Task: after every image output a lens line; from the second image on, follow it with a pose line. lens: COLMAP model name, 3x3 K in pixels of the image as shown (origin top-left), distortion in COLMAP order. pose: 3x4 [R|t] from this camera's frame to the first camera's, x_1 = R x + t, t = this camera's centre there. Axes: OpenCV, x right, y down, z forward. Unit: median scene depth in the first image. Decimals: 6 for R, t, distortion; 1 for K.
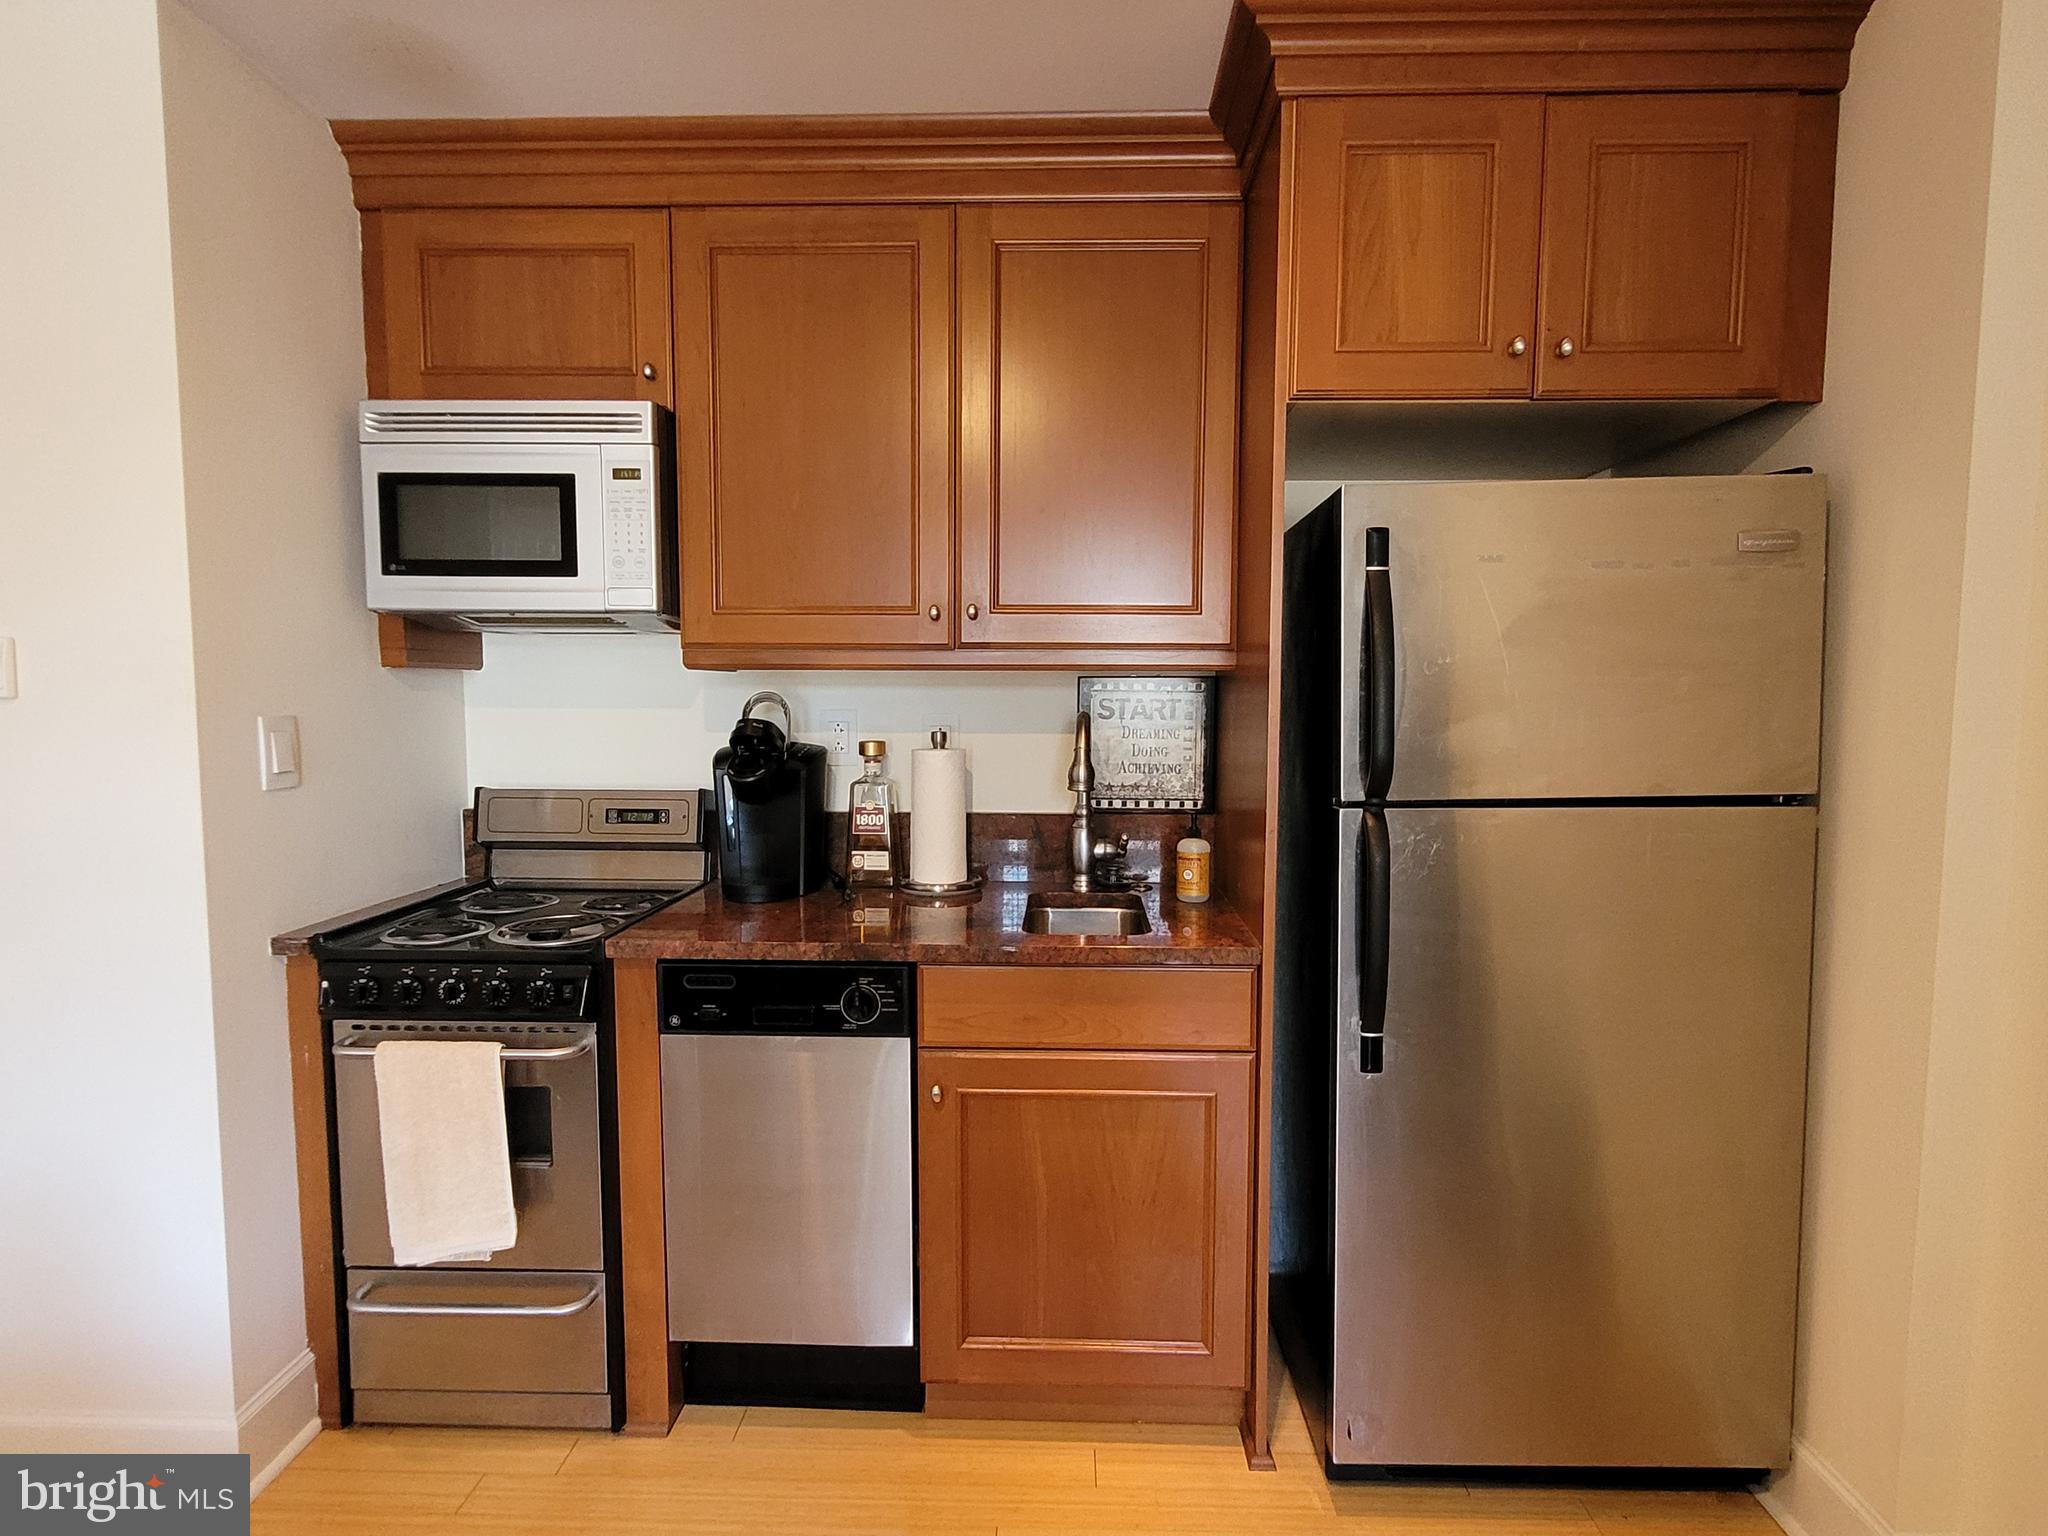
lens RADIAL K [[1102.6, 0, 1024.7], [0, 1102.6, 776.5], [0, 0, 1]] dist [0.000509, 0.001954]
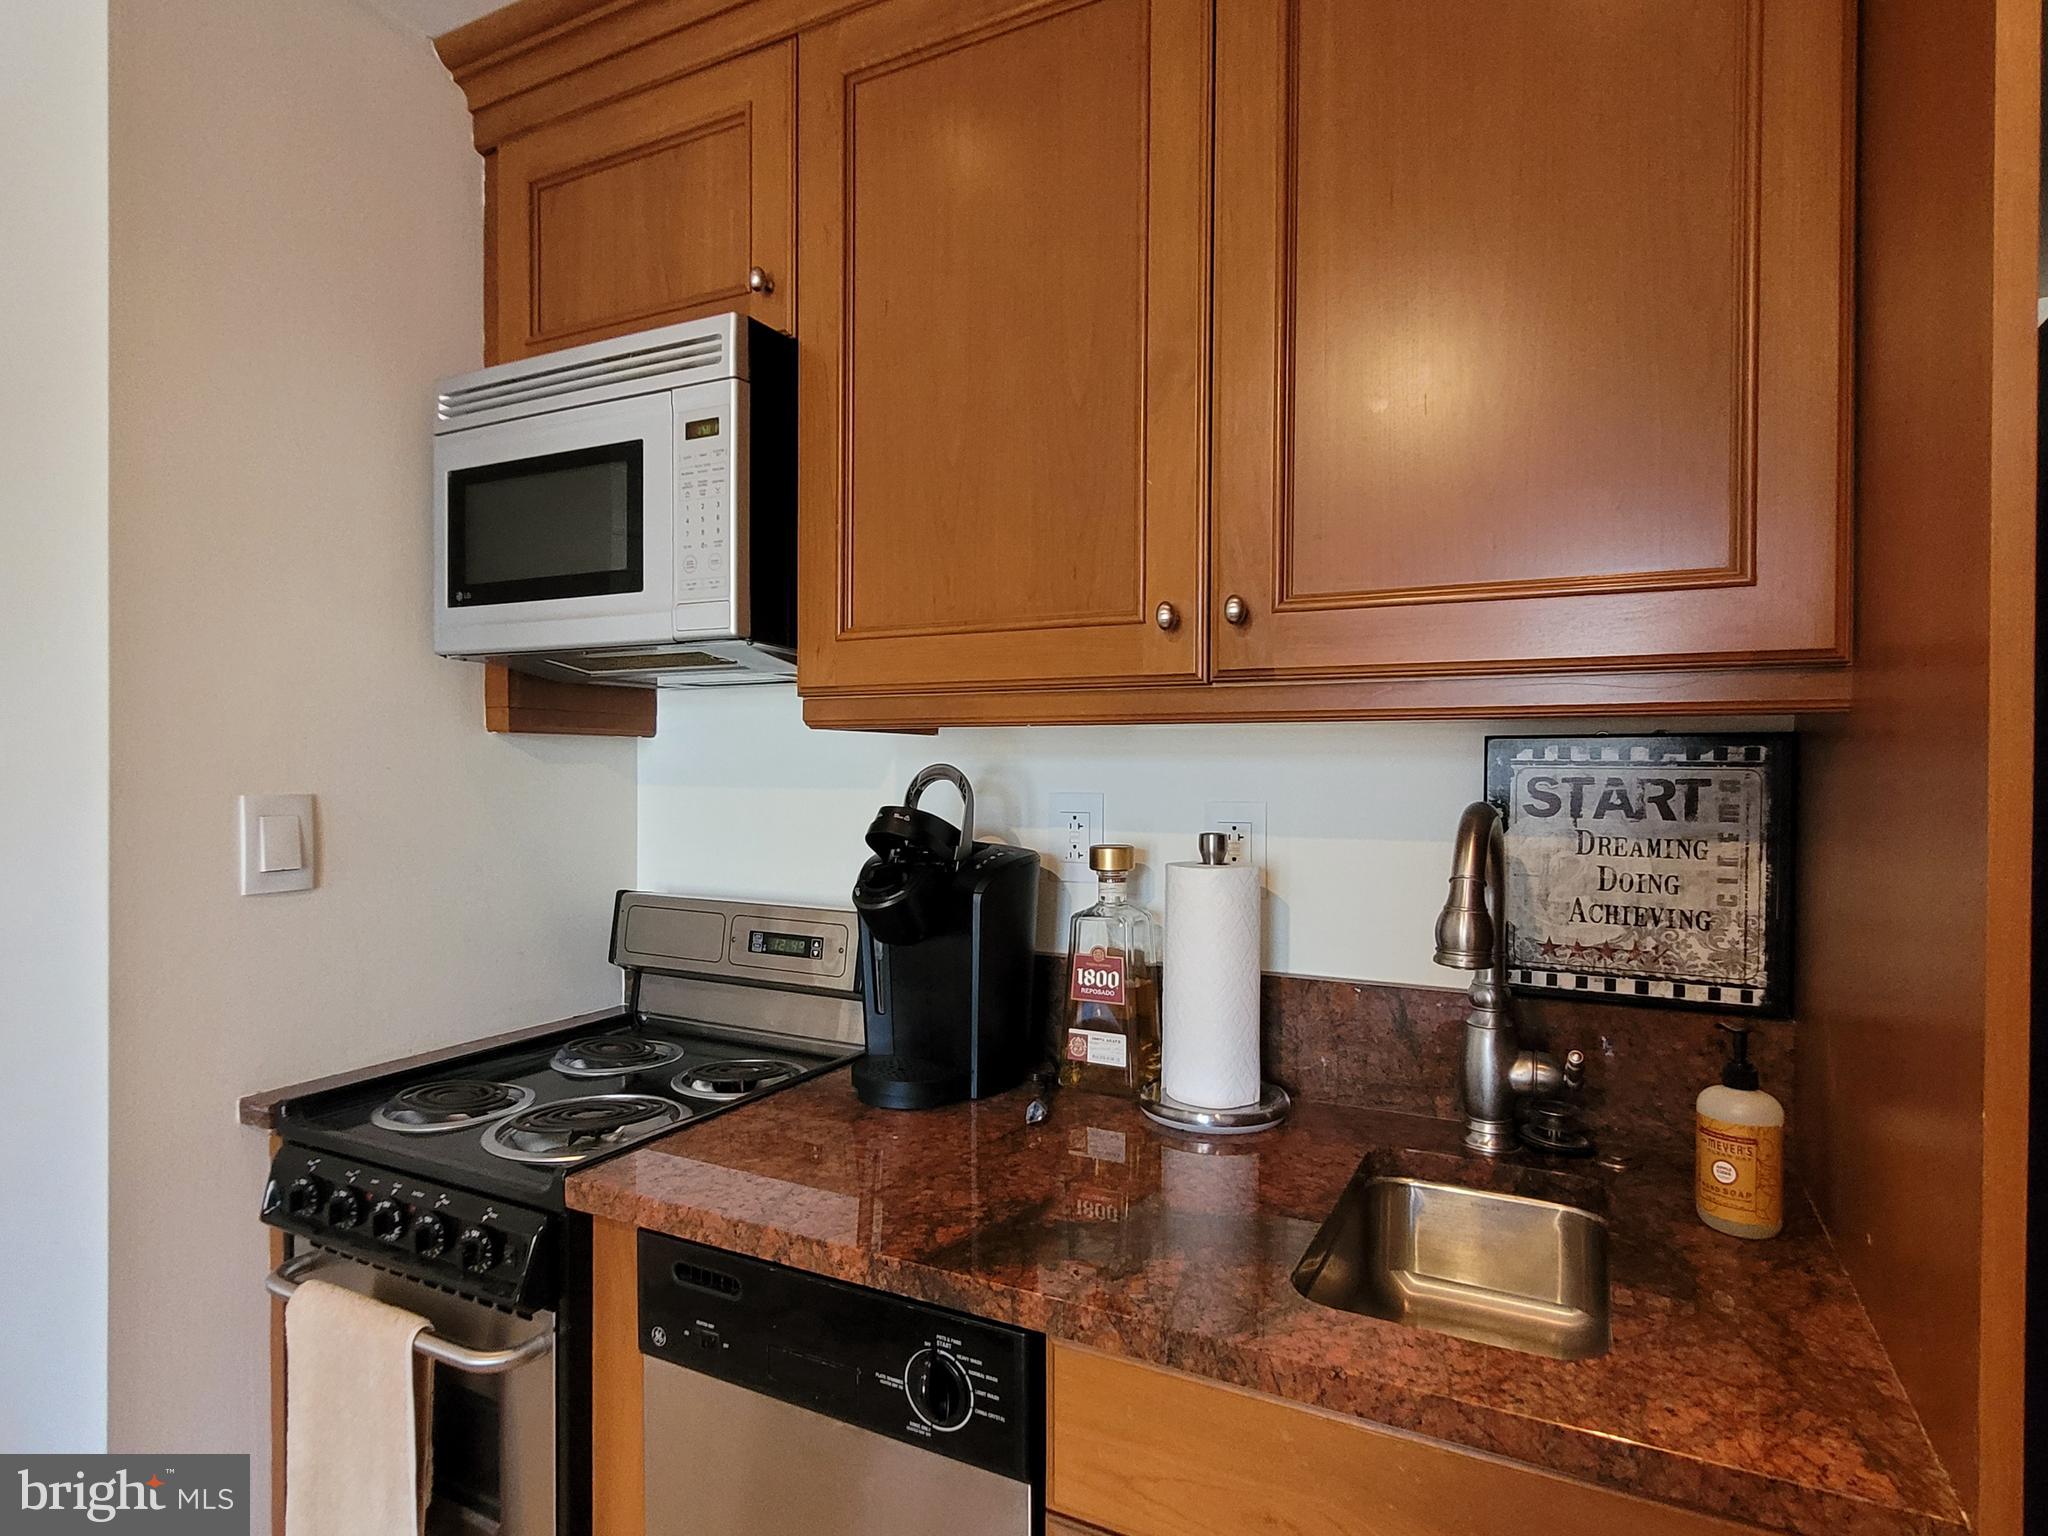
lens RADIAL K [[1102.6, 0, 1028.6], [0, 1102.6, 774.6], [0, 0, 1]] dist [0.000509, 0.001954]
pose [[0.905454, 0.003476, -0.424431, 0.085835], [-0.034701, 0.997225, -0.065862, -0.033142], [0.423024, 0.074364, 0.903062, 0.485561]]
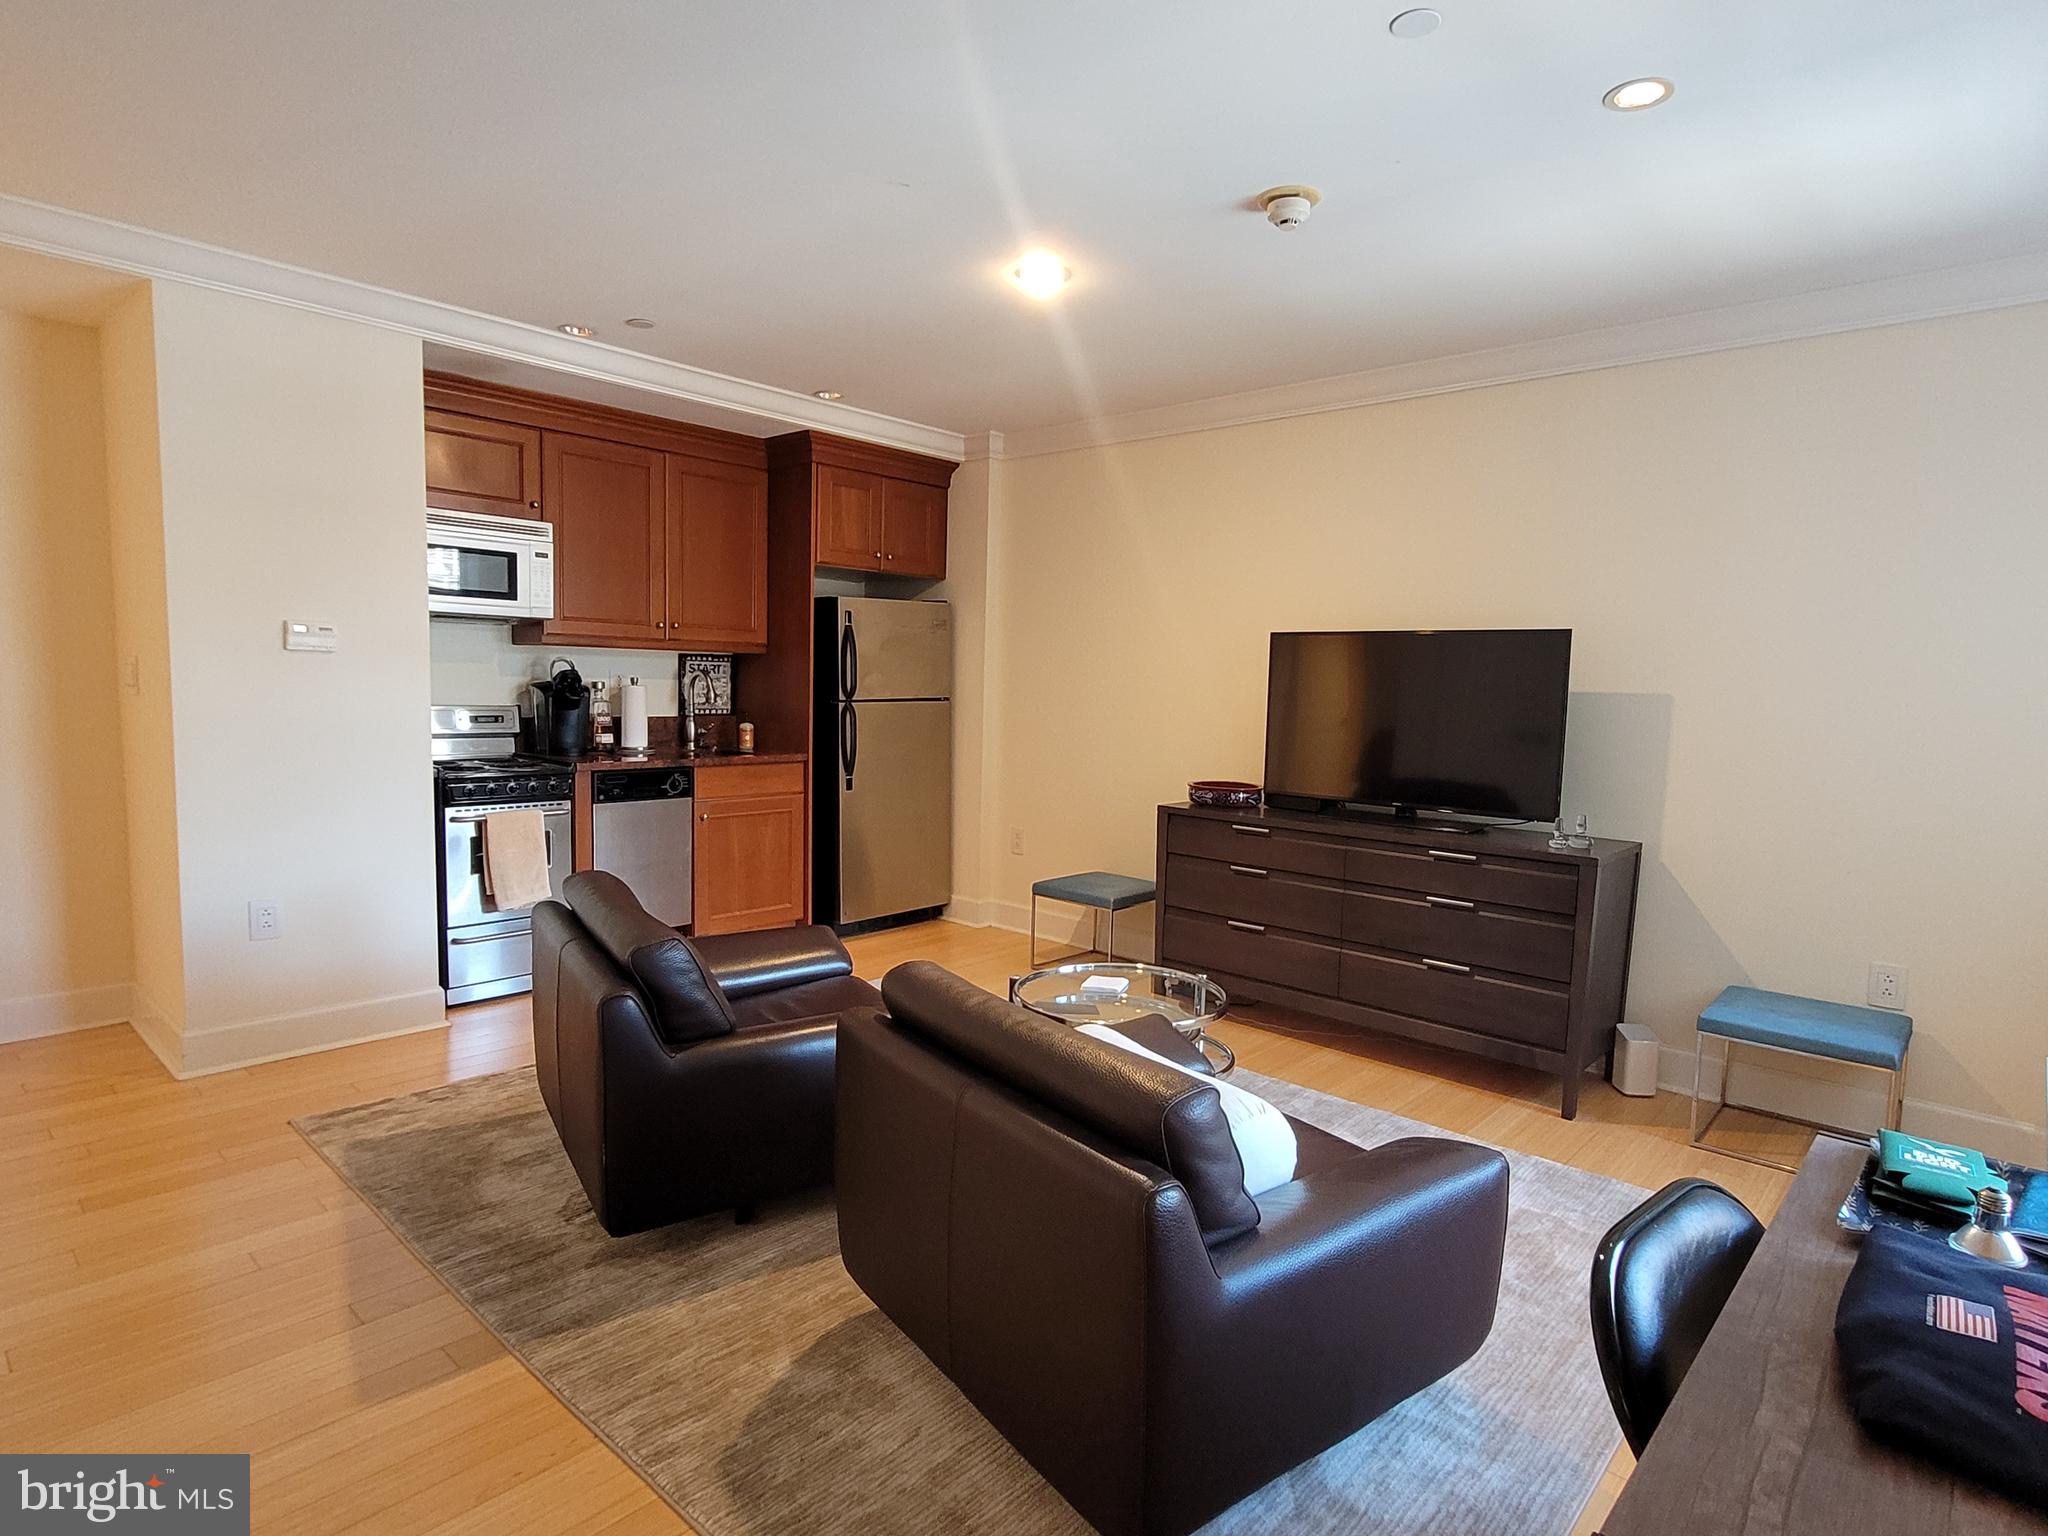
lens RADIAL K [[1102.6, 0, 1036.6], [0, 1102.6, 787.3], [0, 0, 1]] dist [0.000509, 0.001954]
pose [[0.646532, -0.061396, 0.760412, -1.344663], [0.032060, 0.998062, 0.053325, 0.092539], [-0.762213, -0.010097, 0.647248, -1.100316]]
